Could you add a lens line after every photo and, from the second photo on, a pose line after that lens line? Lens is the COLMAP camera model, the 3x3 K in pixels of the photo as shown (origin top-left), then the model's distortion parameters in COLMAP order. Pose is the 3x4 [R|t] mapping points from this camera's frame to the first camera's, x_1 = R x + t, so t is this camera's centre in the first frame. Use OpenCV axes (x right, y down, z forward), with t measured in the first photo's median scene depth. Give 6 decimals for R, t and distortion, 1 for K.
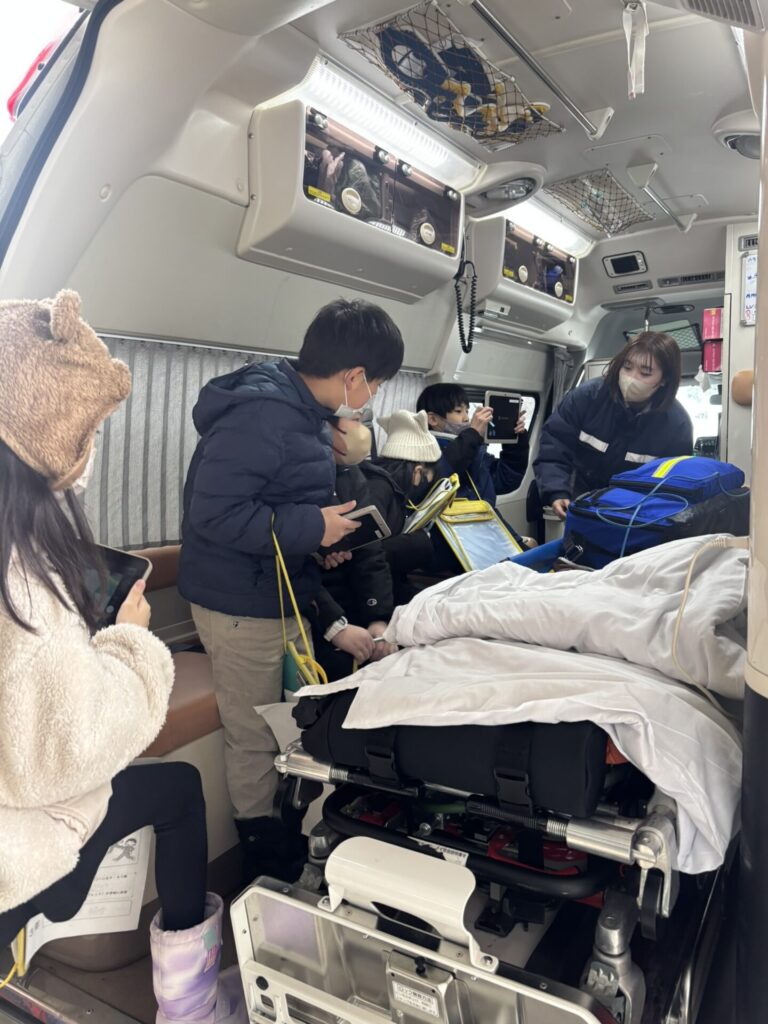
lens RADIAL K [[774.7, 0, 384.0], [0, 774.7, 512.0], [0, 0, 1]] dist [-0.000042, 0.001102]
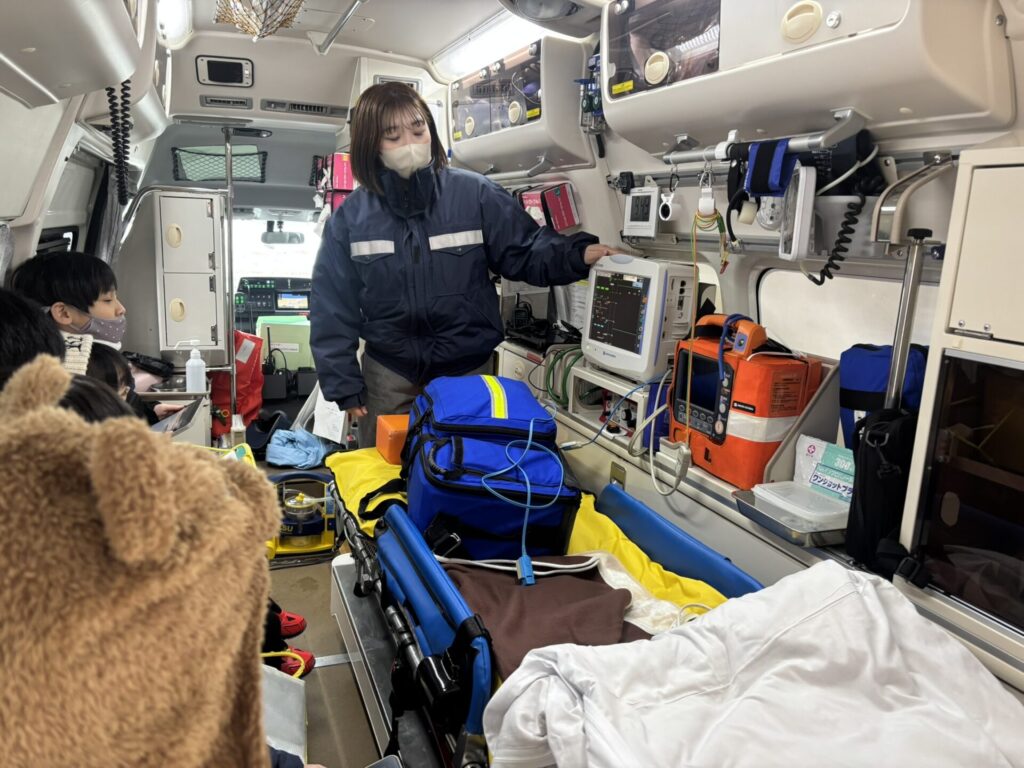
lens RADIAL K [[774.7, 0, 512.0], [0, 774.7, 384.0], [0, 0, 1]] dist [-0.000042, 0.001102]
pose [[0.600015, -0.112300, 0.792067, -0.154970], [0.023652, 0.992156, 0.122752, -0.103054], [-0.799639, -0.054919, 0.597964, 0.306167]]
